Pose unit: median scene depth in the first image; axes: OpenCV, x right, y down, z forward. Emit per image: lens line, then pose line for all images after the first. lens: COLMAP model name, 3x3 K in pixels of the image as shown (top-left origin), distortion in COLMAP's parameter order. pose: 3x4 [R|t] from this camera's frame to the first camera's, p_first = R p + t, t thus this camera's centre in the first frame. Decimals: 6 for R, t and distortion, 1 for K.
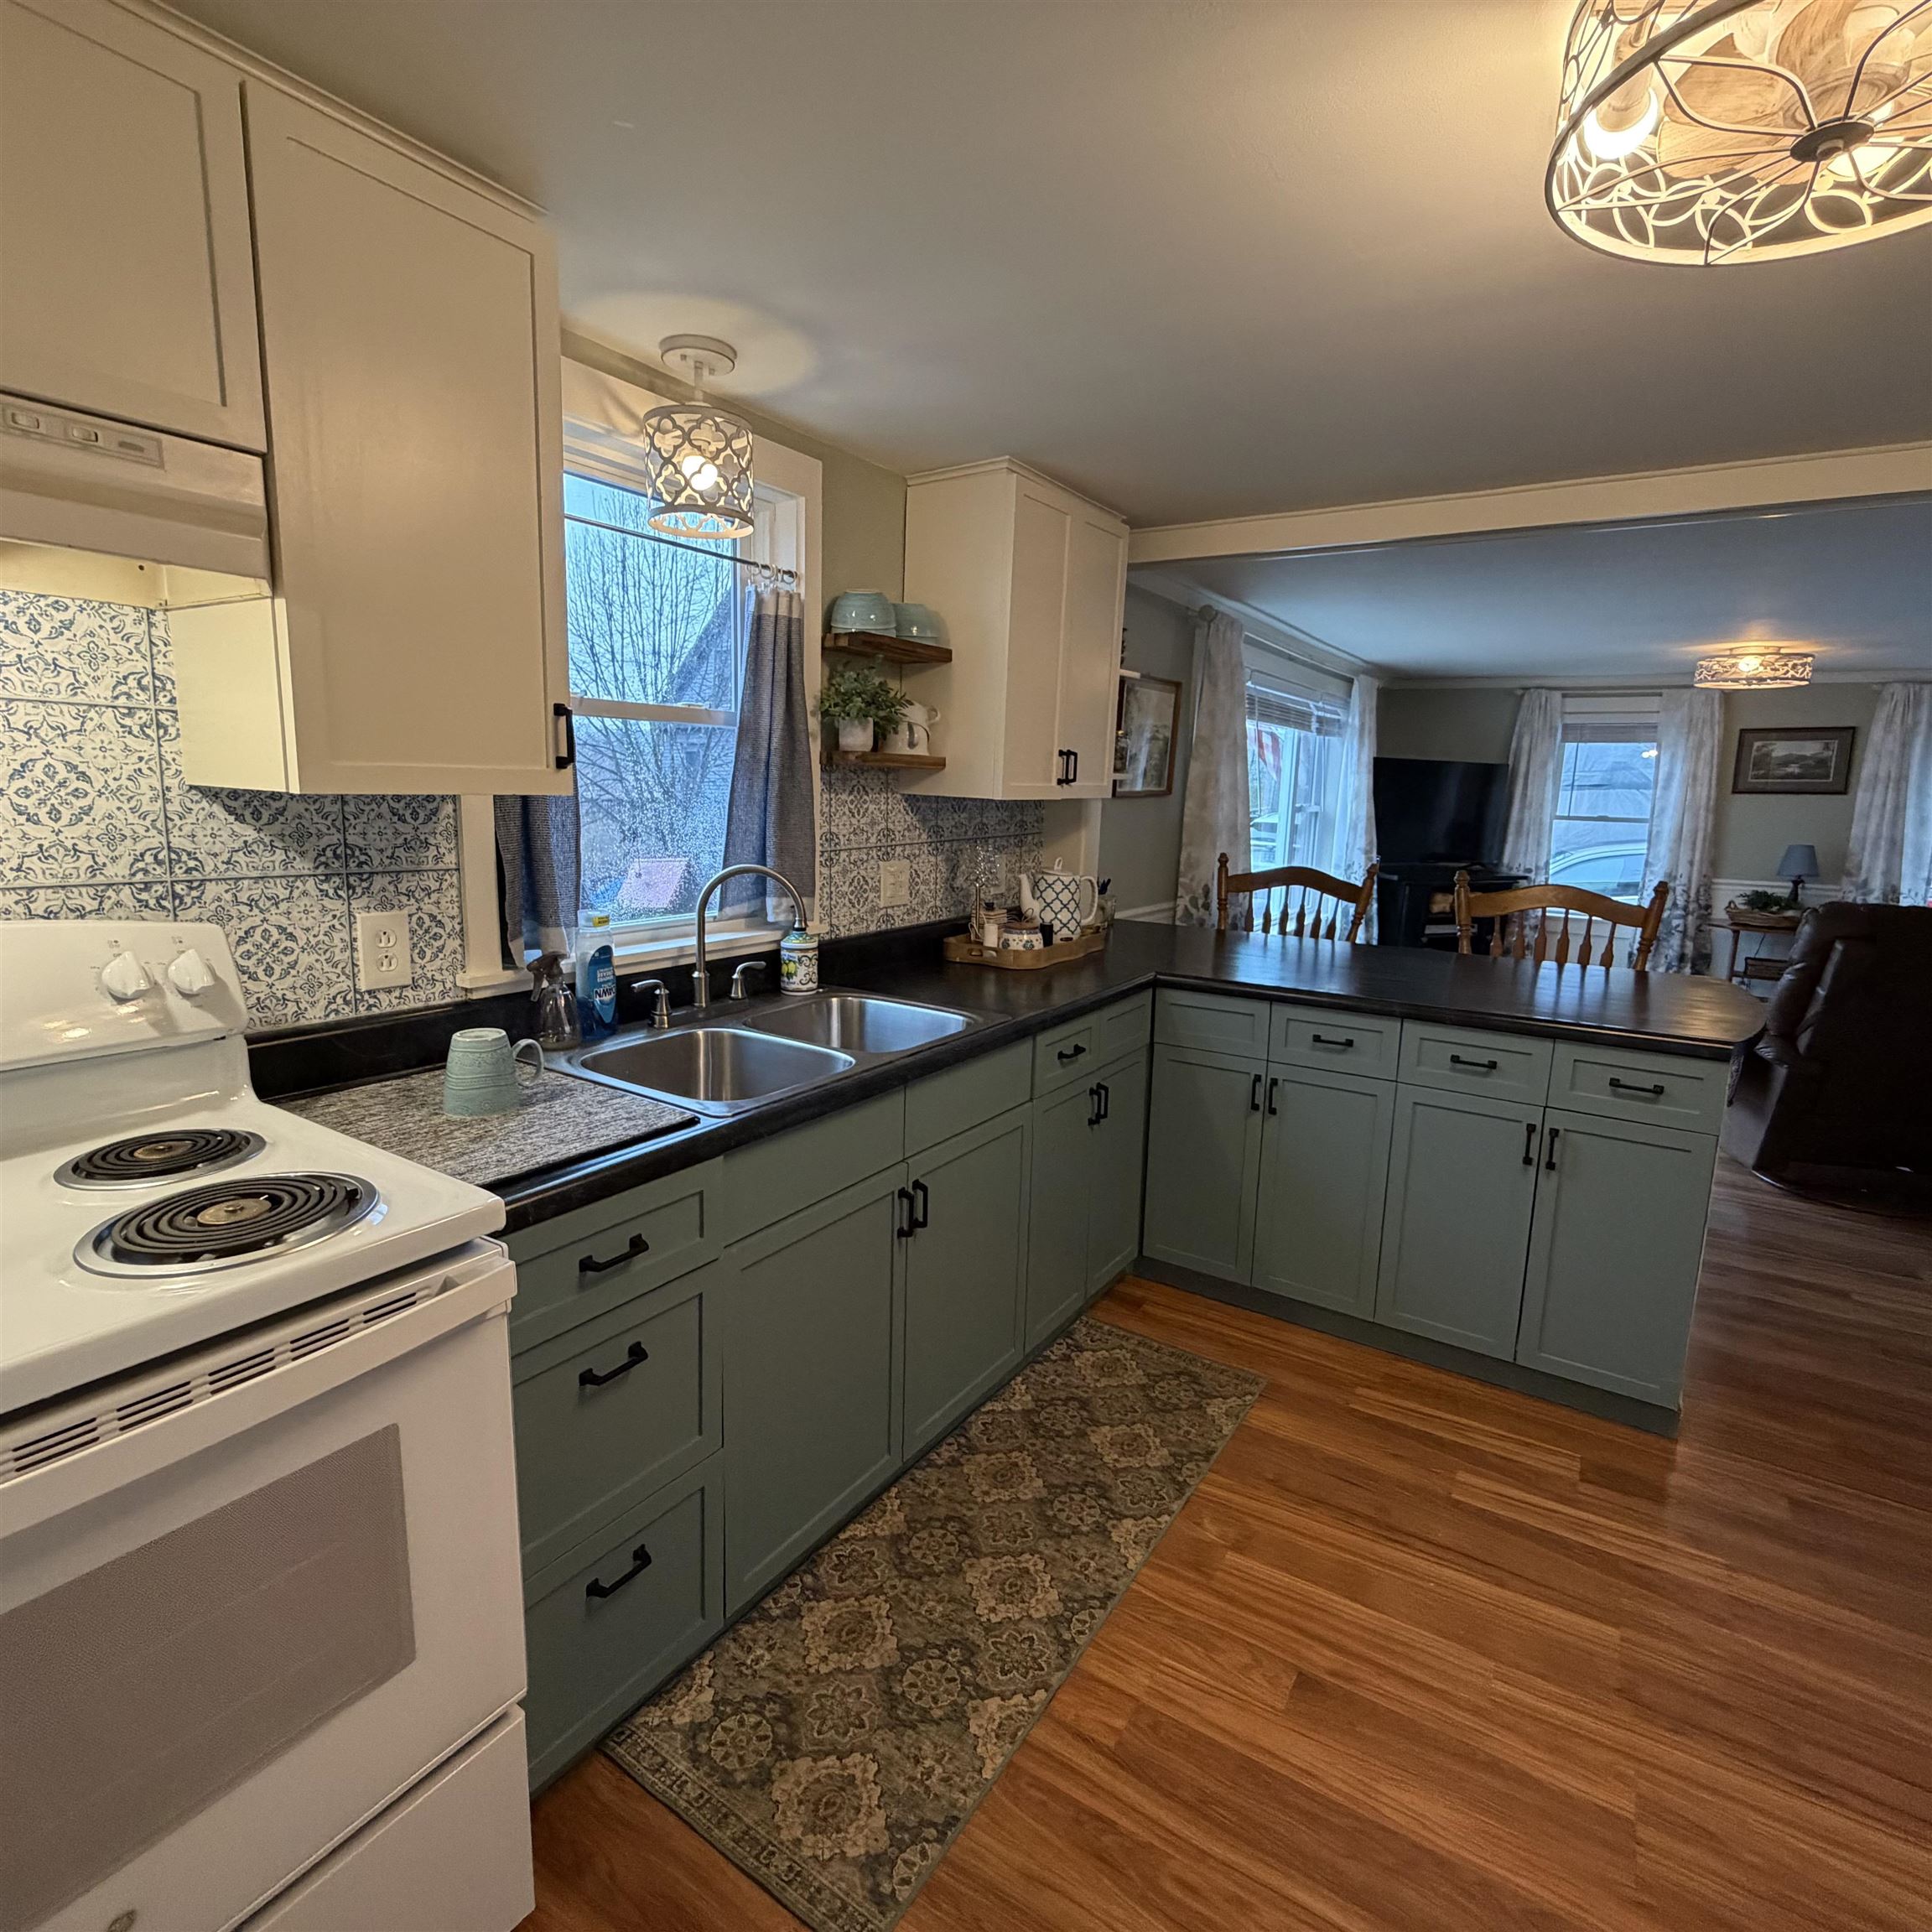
lens RADIAL K [[1041.2, 0, 966.4], [0, 1041.2, 969.2], [0, 0, 1]] dist [-0.000779, 0.001937]
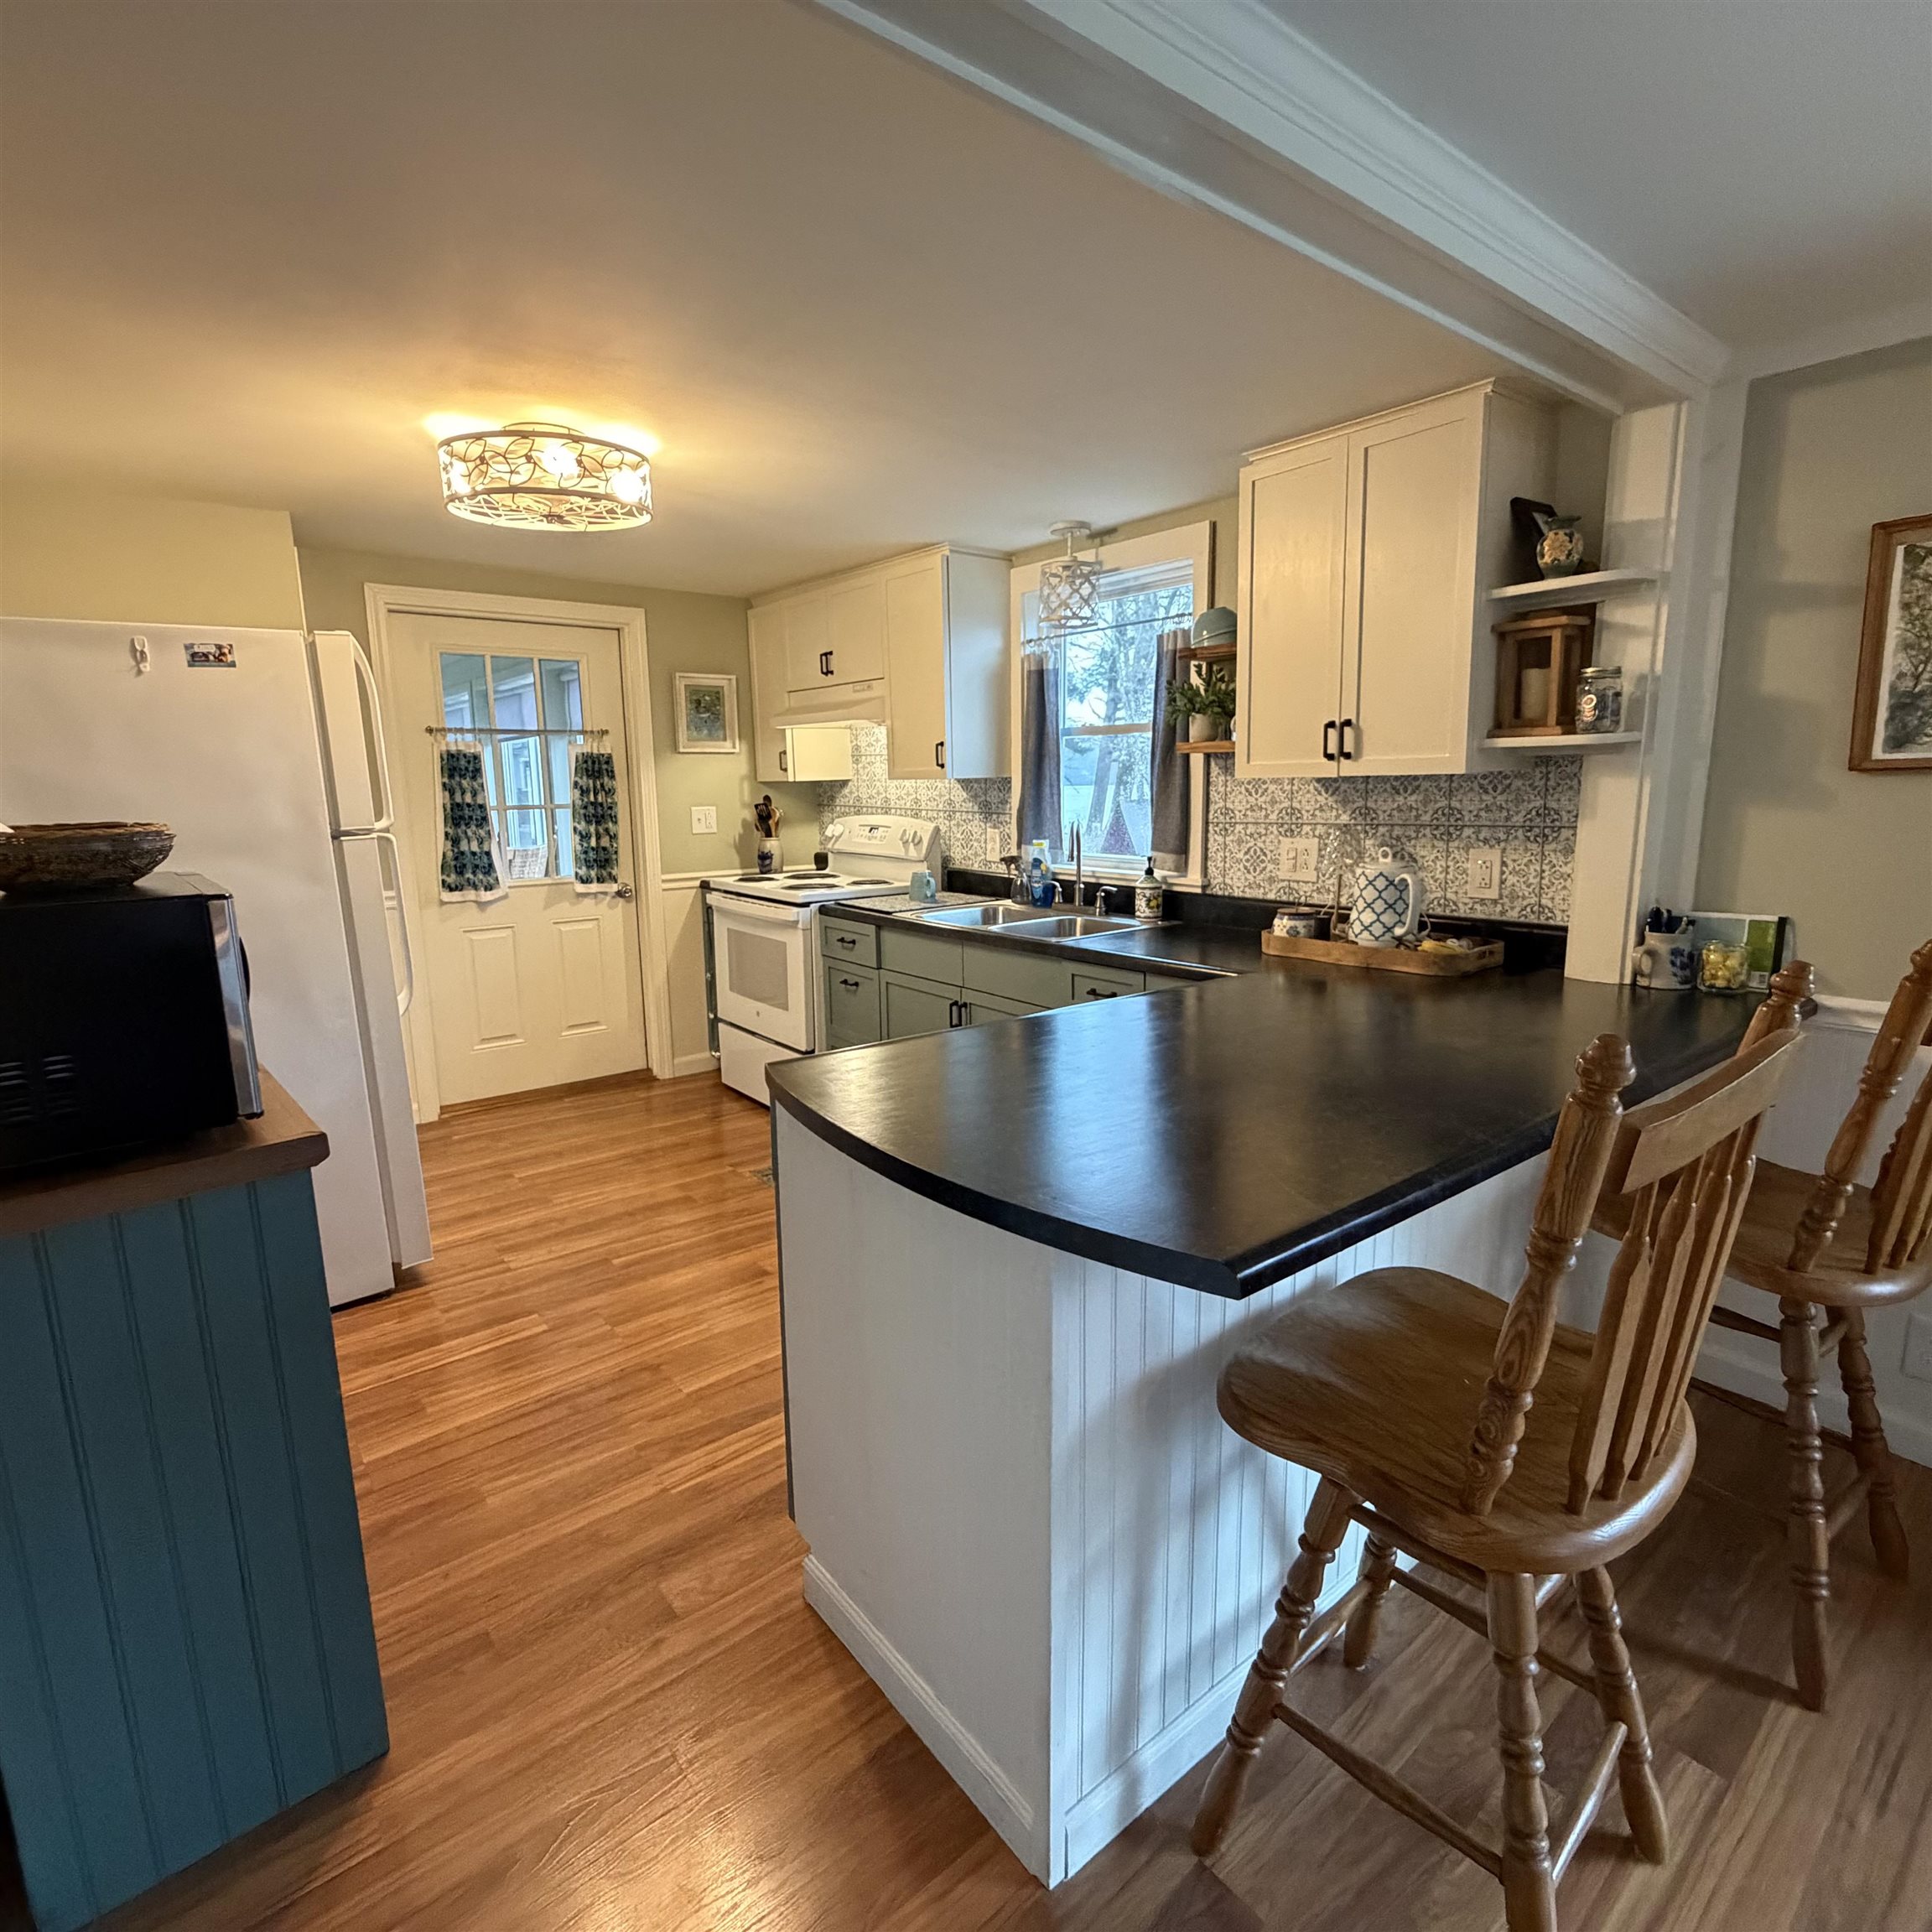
lens RADIAL K [[1041.2, 0, 965.2], [0, 1041.2, 959.2], [0, 0, 1]] dist [-0.000779, 0.001937]
pose [[-0.317392, 0.164542, -0.933910, 1.661491], [-0.141598, 0.965567, 0.218242, -0.266460], [0.937663, 0.201508, -0.283164, 1.591740]]
